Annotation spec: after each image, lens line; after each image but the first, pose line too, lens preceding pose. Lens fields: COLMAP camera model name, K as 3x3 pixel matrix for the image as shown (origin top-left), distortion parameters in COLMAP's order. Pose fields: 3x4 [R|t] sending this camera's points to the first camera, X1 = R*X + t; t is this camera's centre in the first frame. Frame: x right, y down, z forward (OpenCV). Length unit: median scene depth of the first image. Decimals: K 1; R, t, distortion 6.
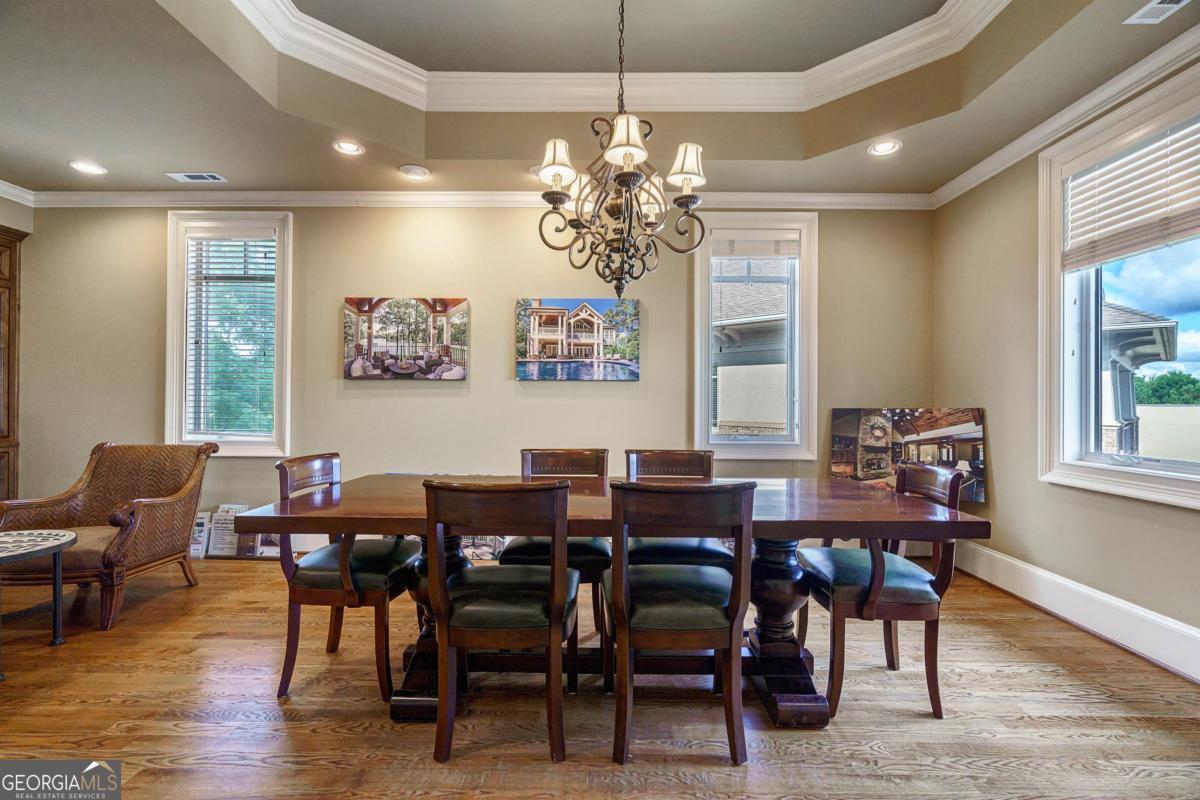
lens RADIAL K [[548.0, 0, 601.3], [0, 548.0, 400.7], [0, 0, 1]] dist [0.000467, 0.000230]
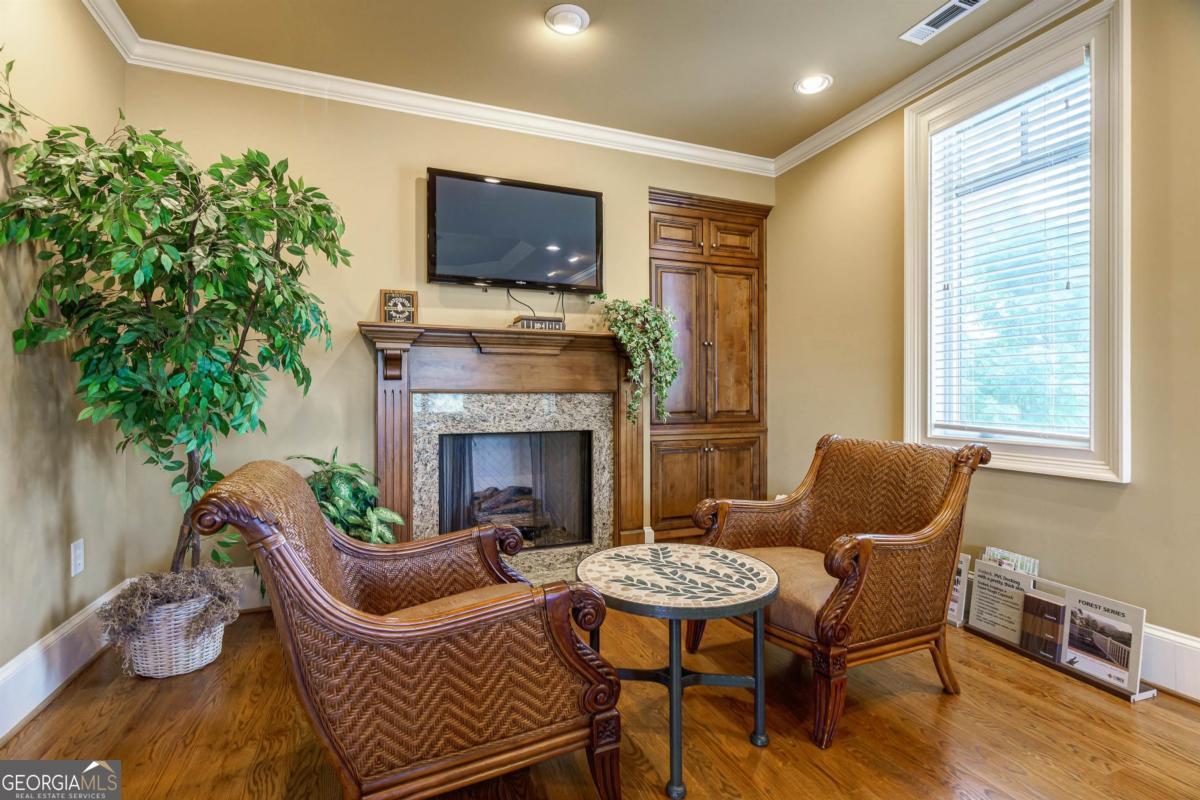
lens RADIAL K [[548.0, 0, 594.9], [0, 548.0, 391.6], [0, 0, 1]] dist [0.000467, 0.000230]
pose [[0.374494, -0.012291, -0.927148, -0.309886], [0.006121, 0.999923, -0.010783, 0.022950], [0.927209, -0.001637, 0.374541, 0.391603]]
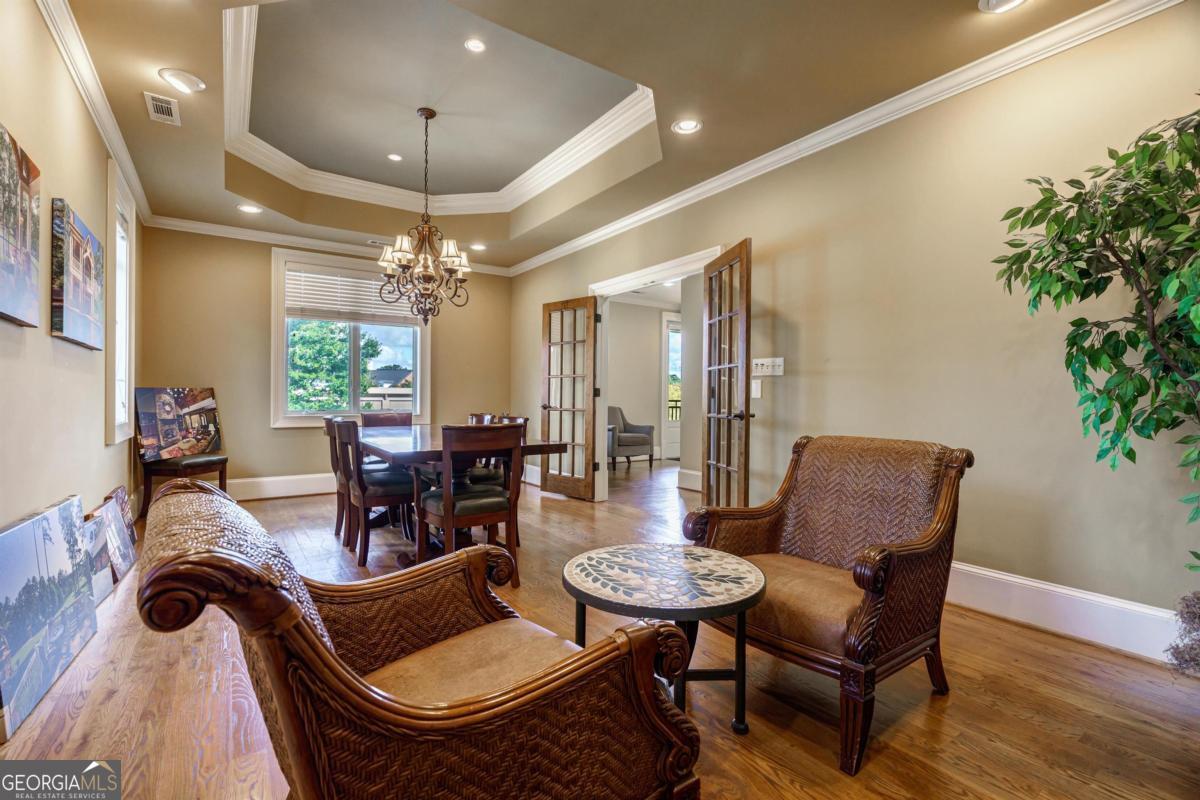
lens RADIAL K [[548.0, 0, 602.5], [0, 548.0, 399.9], [0, 0, 1]] dist [0.000467, 0.000230]
pose [[-0.580202, -0.011048, 0.814398, -1.058746], [-0.011374, 0.999920, 0.005461, 0.023815], [-0.814393, -0.006095, -0.580281, 0.935509]]
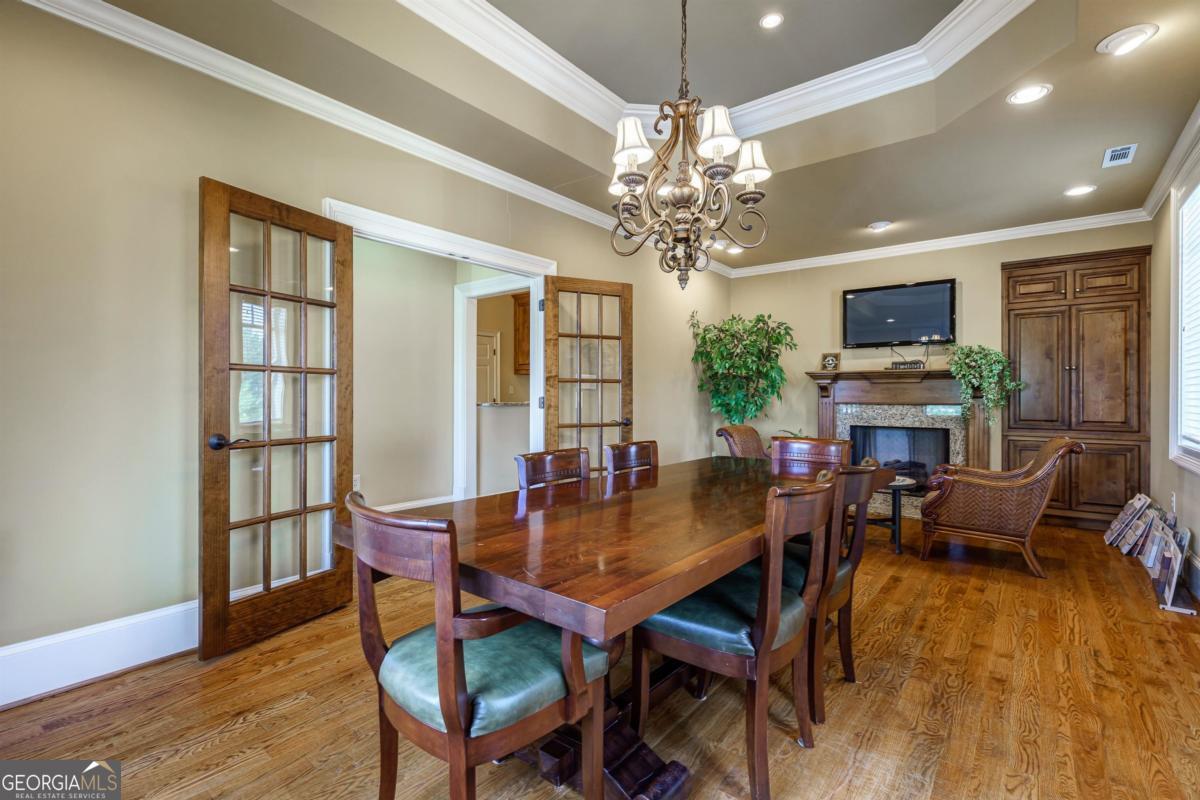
lens RADIAL K [[548.0, 0, 595.5], [0, 548.0, 397.6], [0, 0, 1]] dist [0.000467, 0.000230]
pose [[-0.623560, -0.006056, -0.781752, 0.524838], [-0.005225, 0.999980, -0.003580, 0.005975], [0.781758, 0.001852, -0.623579, 0.879872]]
